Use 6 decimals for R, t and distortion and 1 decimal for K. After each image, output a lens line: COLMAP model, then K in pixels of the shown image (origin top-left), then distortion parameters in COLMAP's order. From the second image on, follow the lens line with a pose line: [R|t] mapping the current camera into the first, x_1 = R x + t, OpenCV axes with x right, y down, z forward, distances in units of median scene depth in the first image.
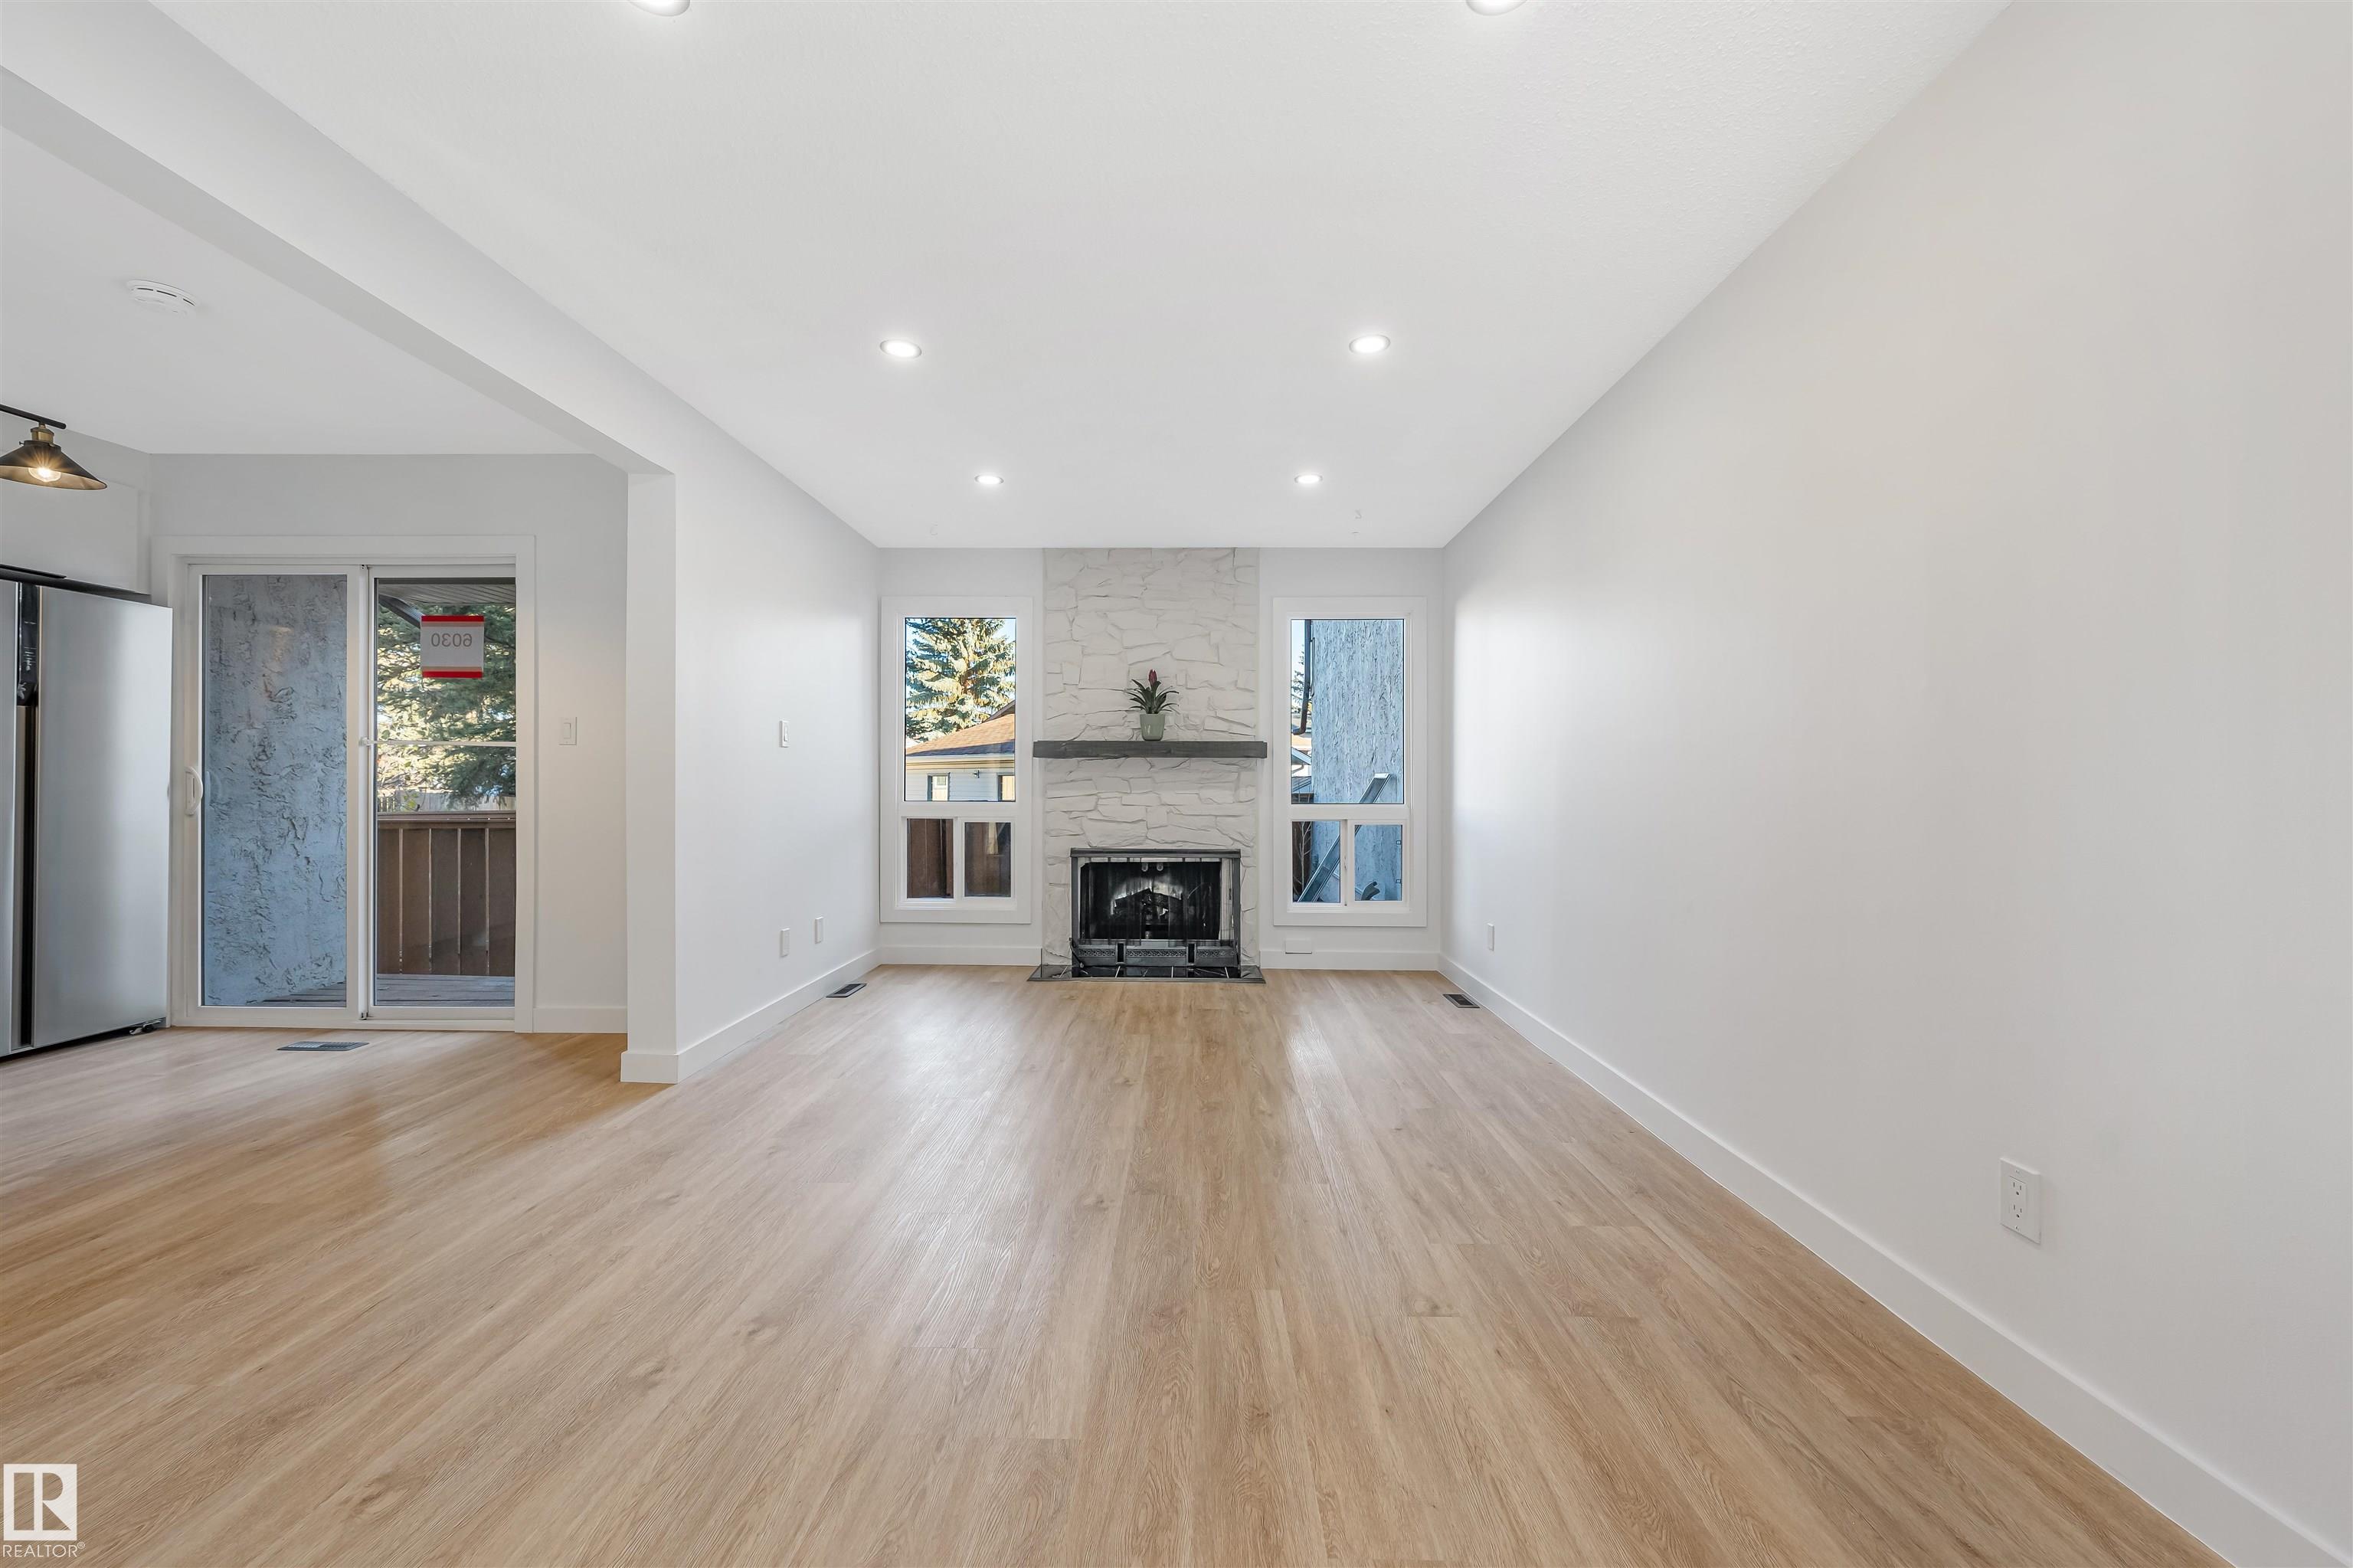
lens RADIAL K [[957.8, 0, 1146.4], [0, 957.8, 789.4], [0, 0, 1]] dist [-0.003572, 0.000741]
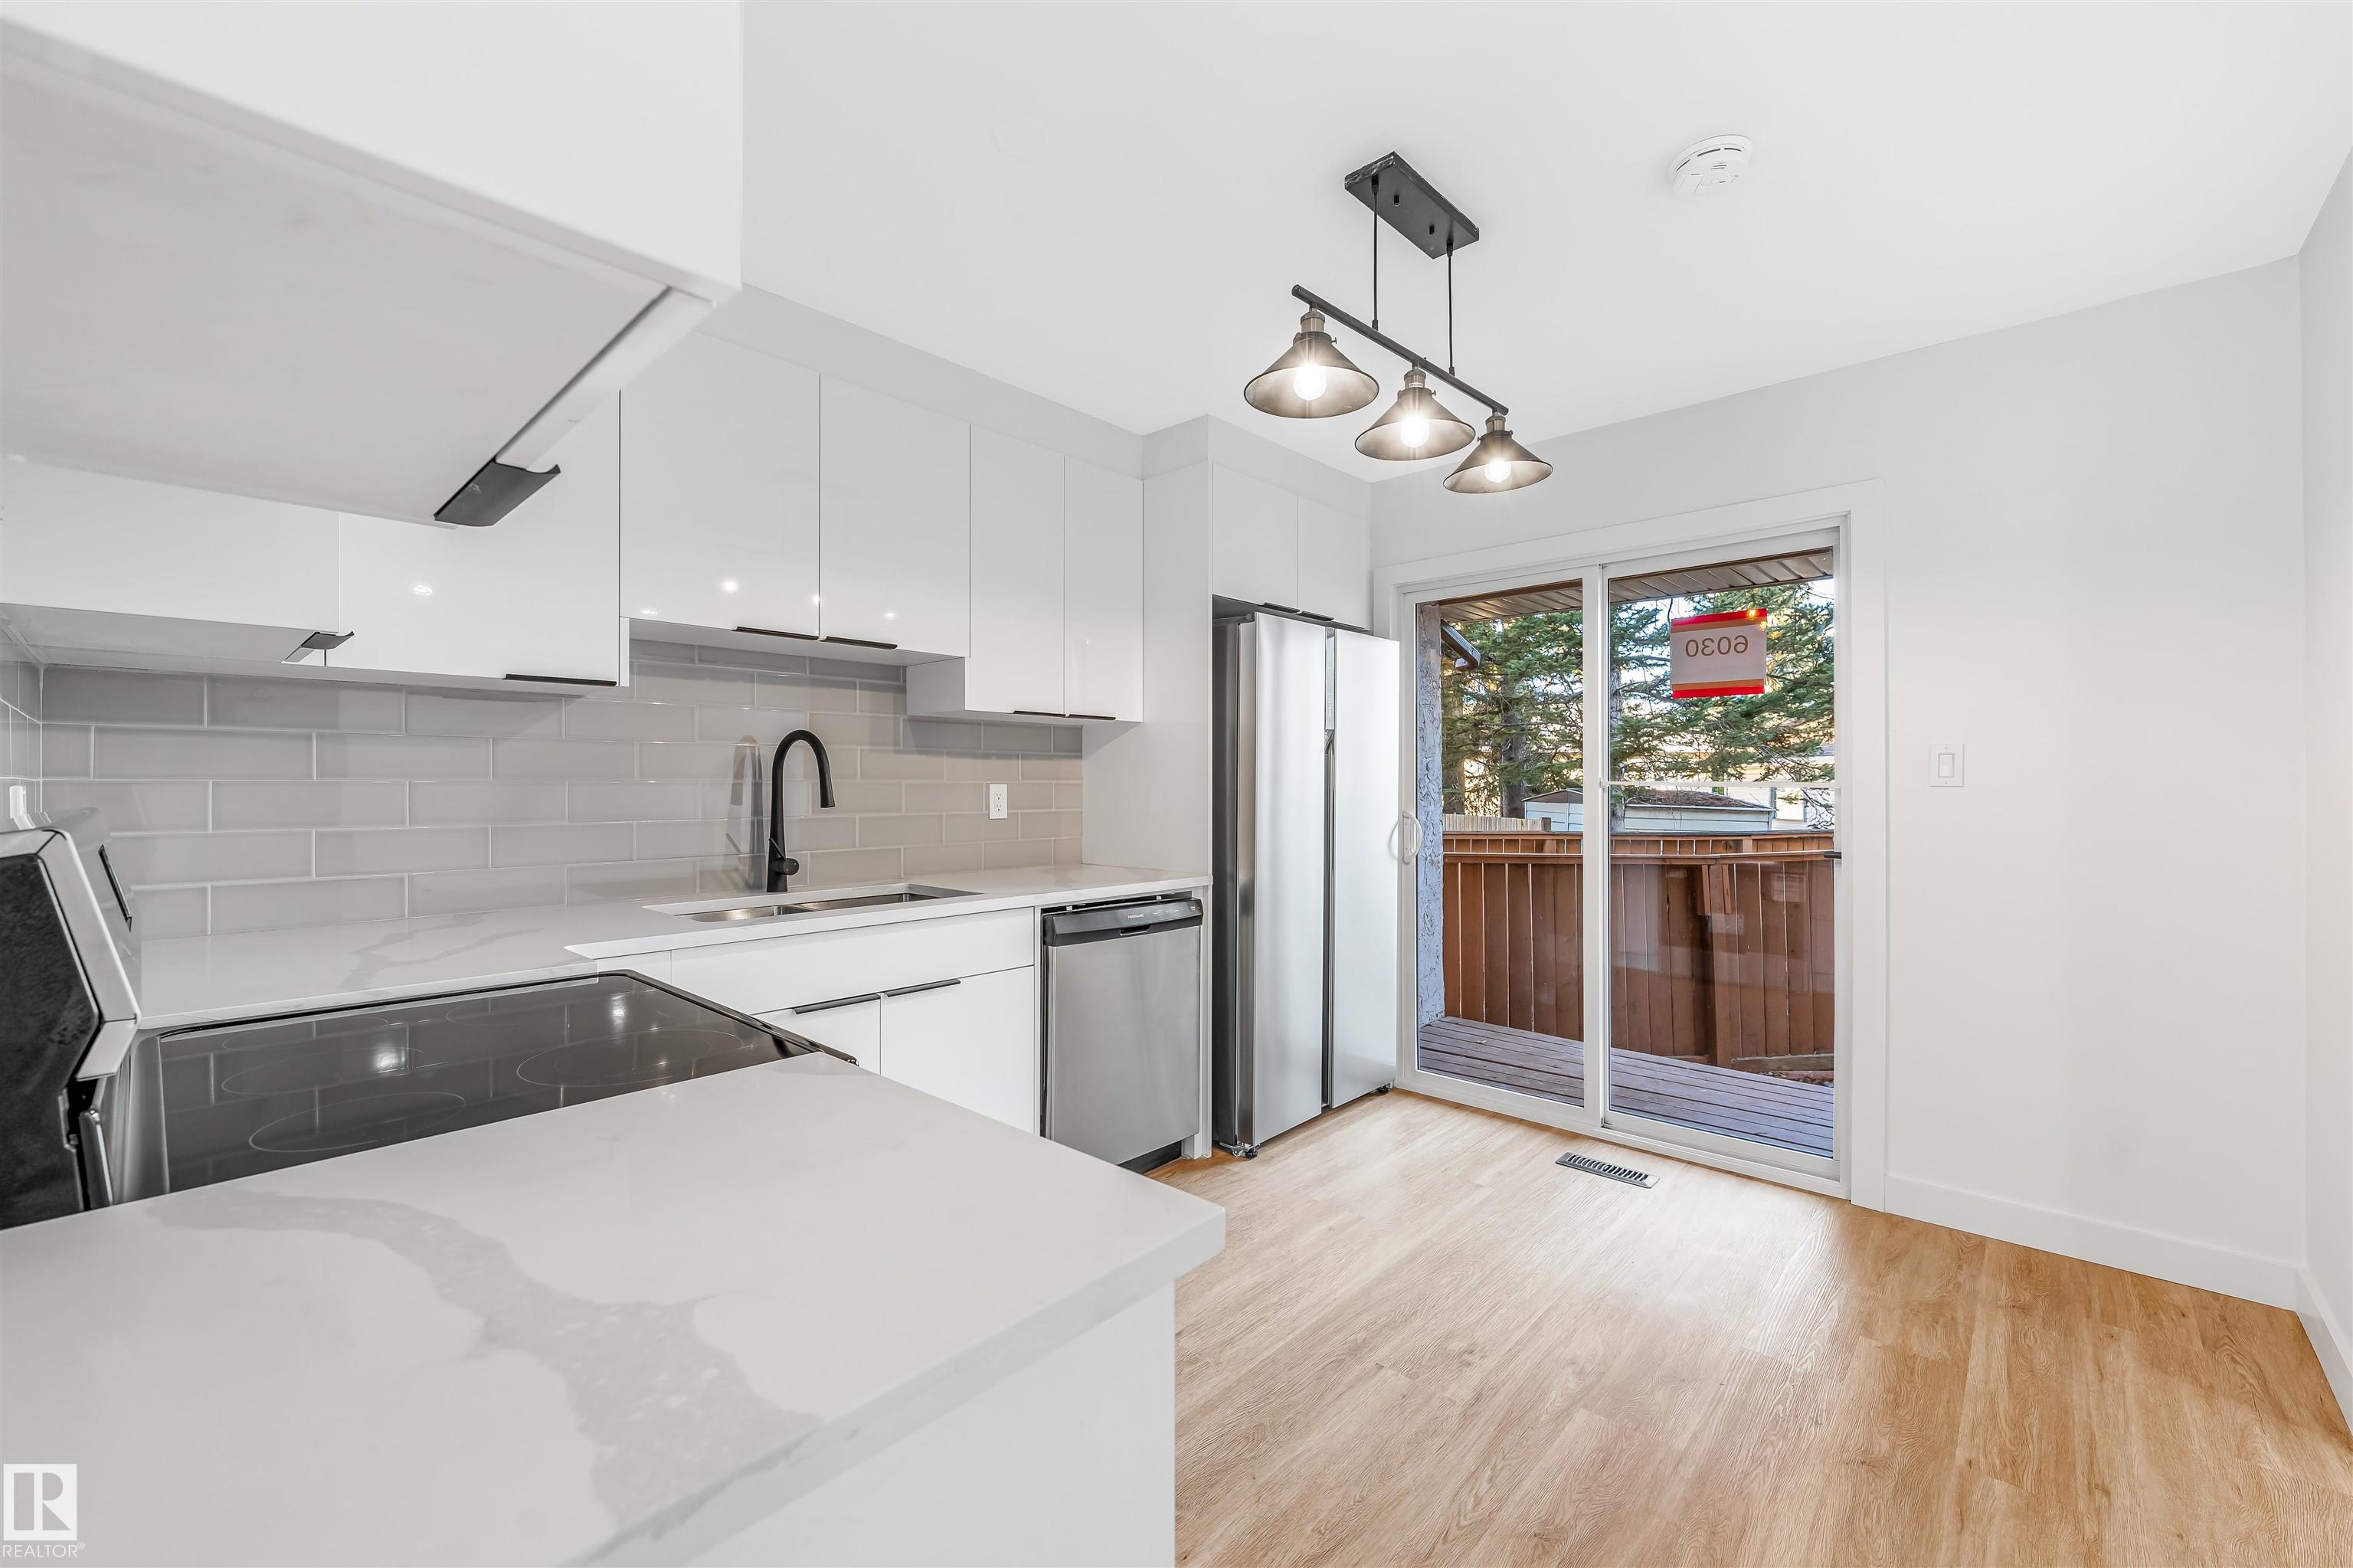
lens RADIAL K [[957.8, 0, 1161.5], [0, 957.8, 783.0], [0, 0, 1]] dist [-0.003572, 0.000741]
pose [[0.752450, -0.007886, -0.658602, -0.429454], [0.003609, 0.999963, -0.007851, -0.033711], [0.658639, 0.003531, 0.752451, 0.111838]]
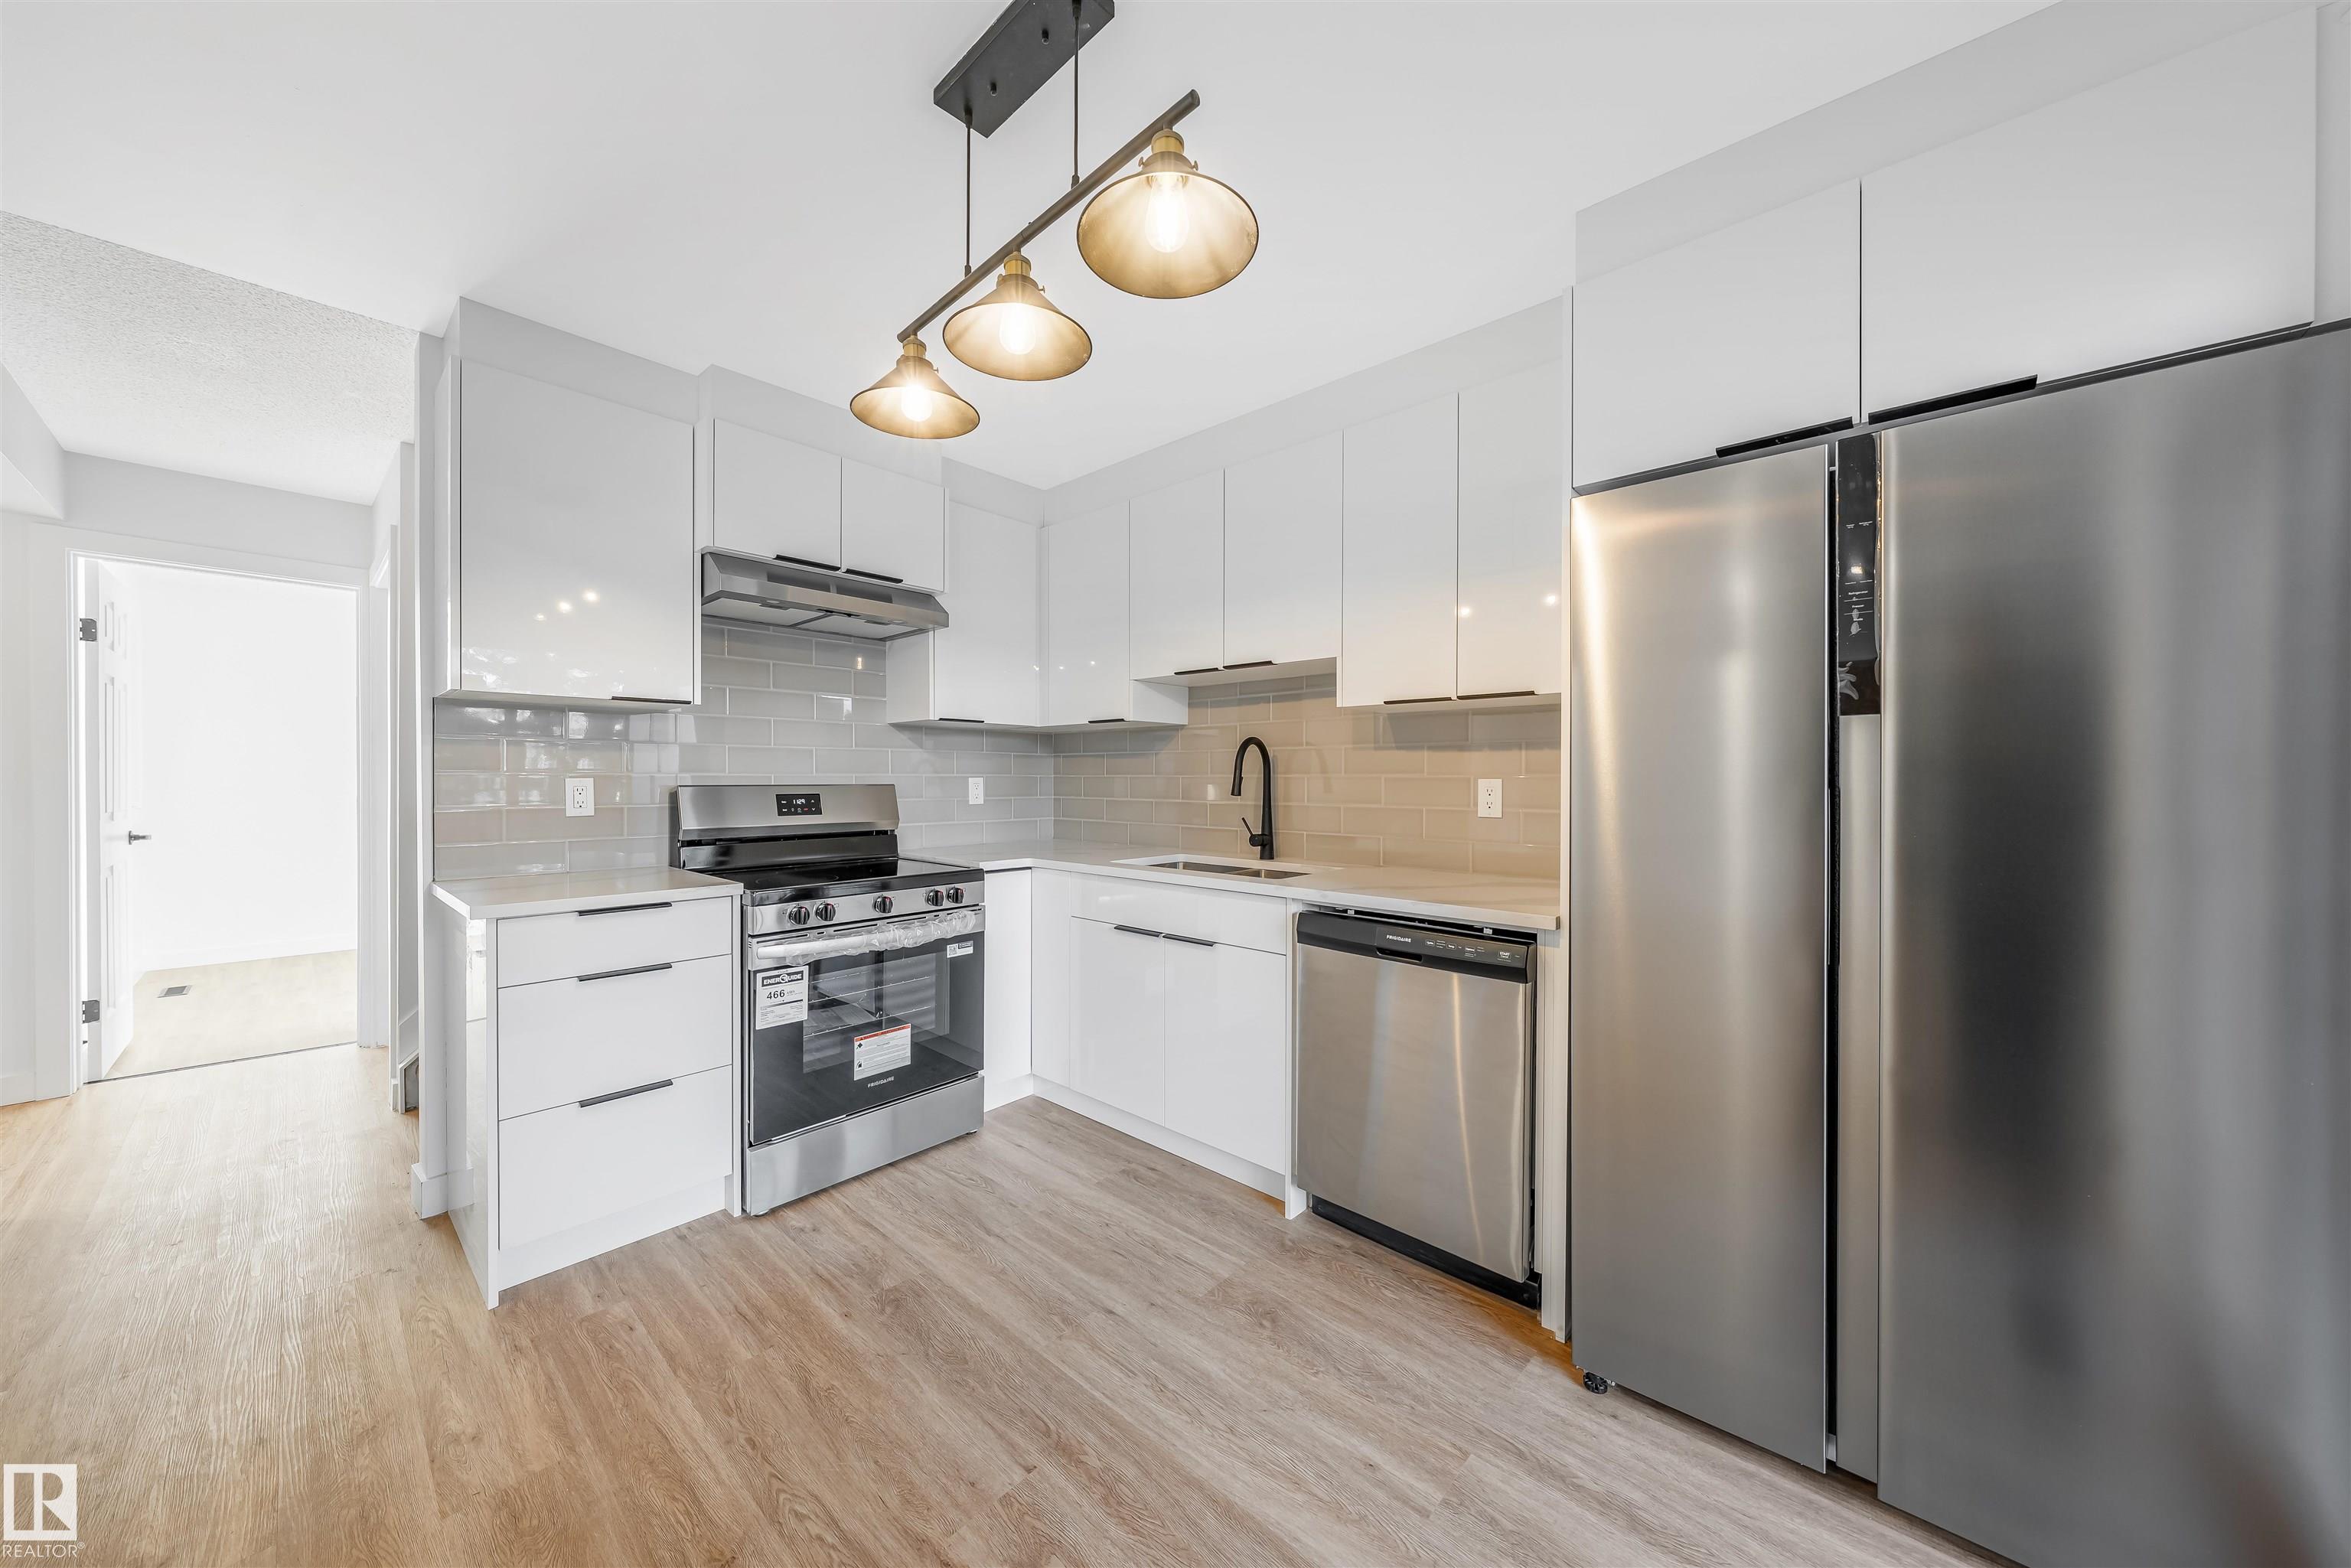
lens RADIAL K [[826.7, 0, 1185.5], [0, 826.7, 779.7], [0, 0, 1]] dist [-0.001440, -0.000454]
pose [[-0.654489, -0.005946, -0.756048, -0.439589], [-0.009994, 0.999950, 0.000787, -0.036227], [0.756005, 0.008071, -0.654516, 0.655288]]
